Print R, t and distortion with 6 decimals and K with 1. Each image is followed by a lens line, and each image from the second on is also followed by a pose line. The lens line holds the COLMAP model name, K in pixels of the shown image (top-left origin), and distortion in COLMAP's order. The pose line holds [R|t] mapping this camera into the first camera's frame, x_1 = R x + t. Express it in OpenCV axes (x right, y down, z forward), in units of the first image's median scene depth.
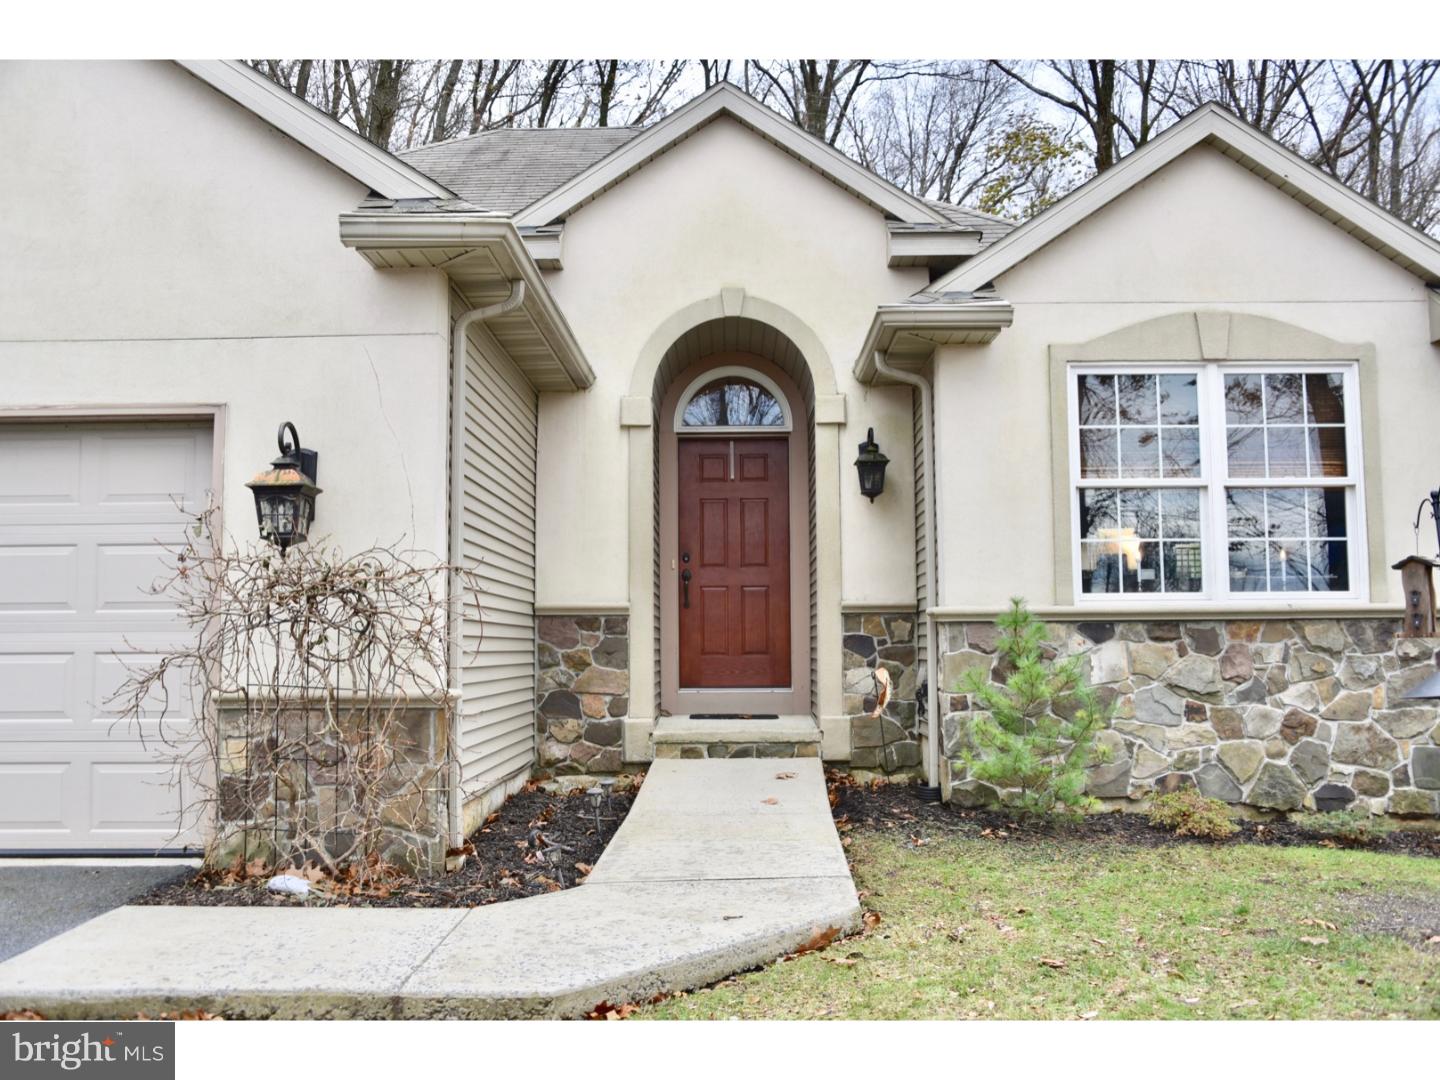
lens RADIAL K [[1291.2, 0, 720.0], [0, 1291.2, 540.0], [0, 0, 1]] dist [-0.039598, 0.014916]
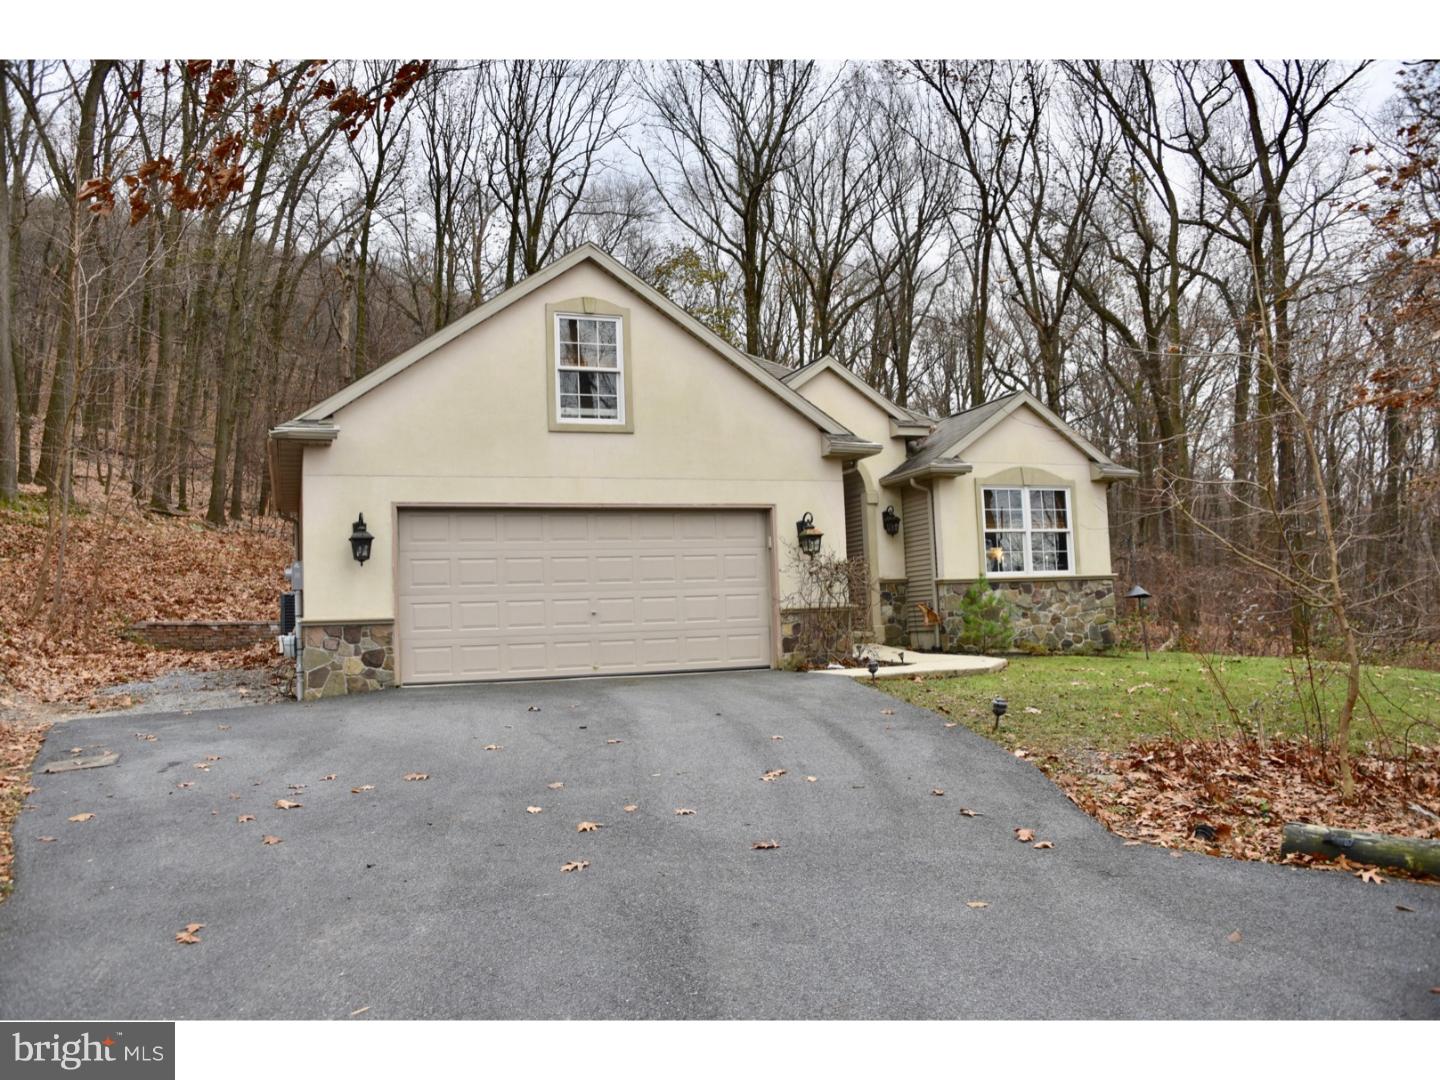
lens RADIAL K [[1137.7, 0, 720.0], [0, 1137.7, 540.0], [0, 0, 1]] dist [-0.114148, 0.002105]
pose [[0.927765, 0.000927, 0.373165, -1.120619], [0.002474, 0.999960, -0.008634, -0.006313], [-0.373158, 0.008934, 0.927725, -0.978801]]
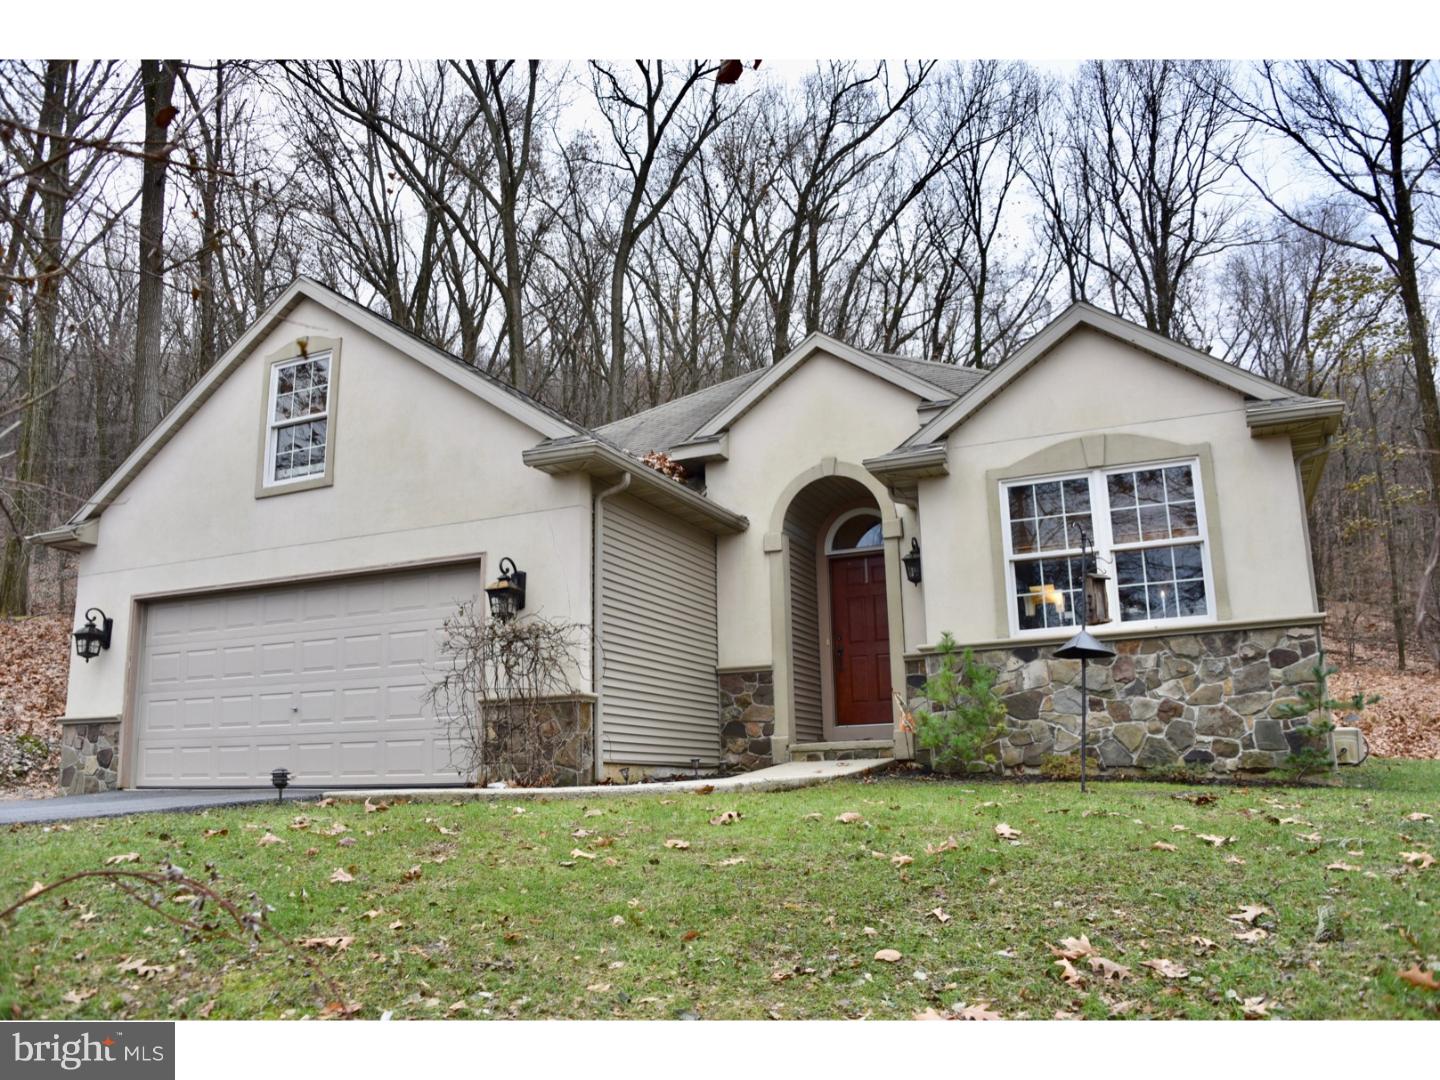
lens RADIAL K [[1137.7, 0, 720.0], [0, 1137.7, 540.0], [0, 0, 1]] dist [-0.114148, 0.002105]
pose [[0.921589, -0.097165, -0.375810, 0.471005], [0.047203, 0.989032, -0.139957, 0.106461], [0.385287, 0.111243, 0.916067, -0.355895]]
